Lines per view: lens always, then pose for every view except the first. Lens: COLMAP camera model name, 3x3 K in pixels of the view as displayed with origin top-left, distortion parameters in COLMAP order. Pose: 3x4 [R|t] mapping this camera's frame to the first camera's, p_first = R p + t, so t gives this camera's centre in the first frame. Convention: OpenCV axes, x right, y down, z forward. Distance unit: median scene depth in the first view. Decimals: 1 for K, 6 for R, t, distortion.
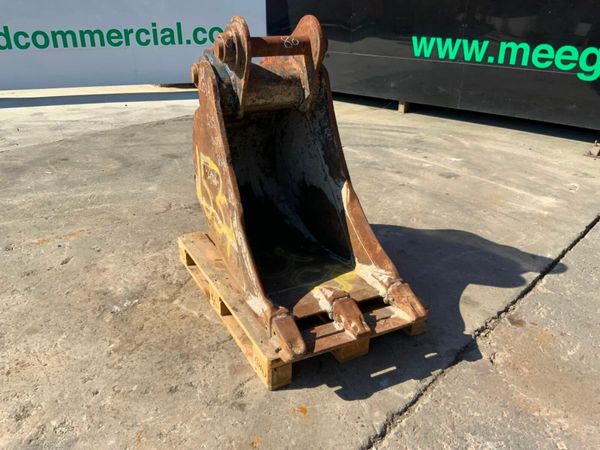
lens RADIAL K [[504.6, 0, 298.9], [0, 504.6, 225.3], [0, 0, 1]] dist [0.056426, -0.095854]
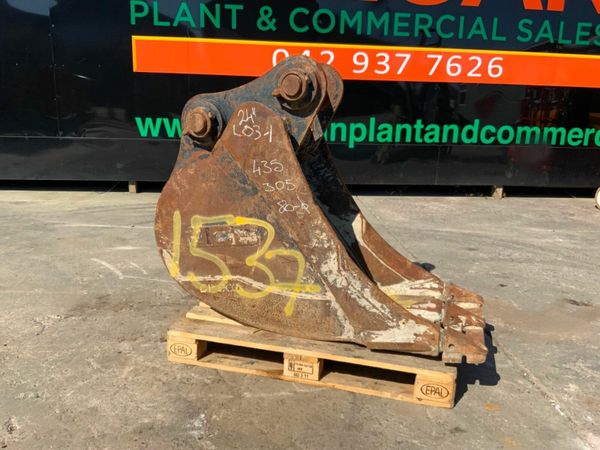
lens RADIAL K [[504.6, 0, 304.3], [0, 504.6, 223.2], [0, 0, 1]] dist [0.056426, -0.095854]
pose [[0.680290, -0.149156, 0.717605, -0.359039], [0.282611, 0.956746, -0.069054, -0.012499], [-0.676266, 0.249780, 0.693018, 0.164888]]
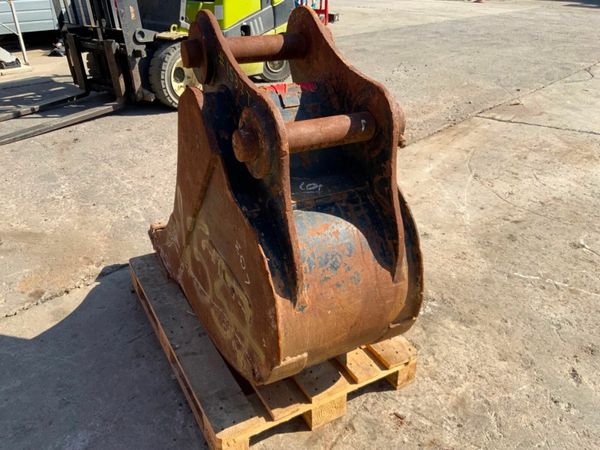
lens RADIAL K [[504.6, 0, 297.3], [0, 504.6, 224.9], [0, 0, 1]] dist [0.056426, -0.095854]
pose [[-0.999831, -0.002461, -0.018217, -0.038969], [-0.016016, 0.603088, 0.797514, -0.348324], [0.009024, 0.797671, -0.603025, 0.727265]]
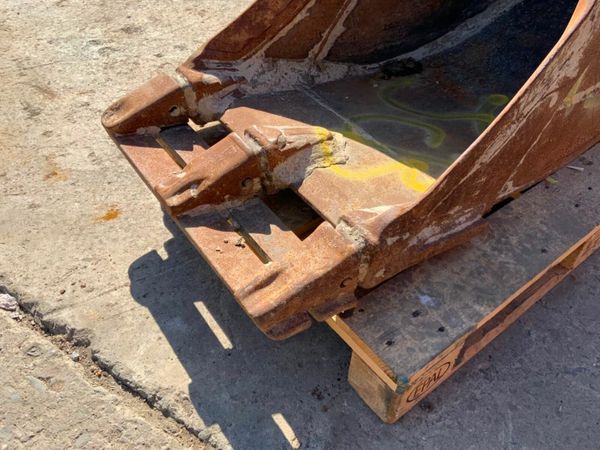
lens RADIAL K [[504.6, 0, 301.9], [0, 504.6, 223.2], [0, 0, 1]] dist [0.056426, -0.095854]
pose [[0.174755, 0.684923, -0.707348, 0.183249], [-0.457545, 0.692615, 0.557617, -0.027386], [0.871845, 0.226197, 0.434421, 0.353160]]
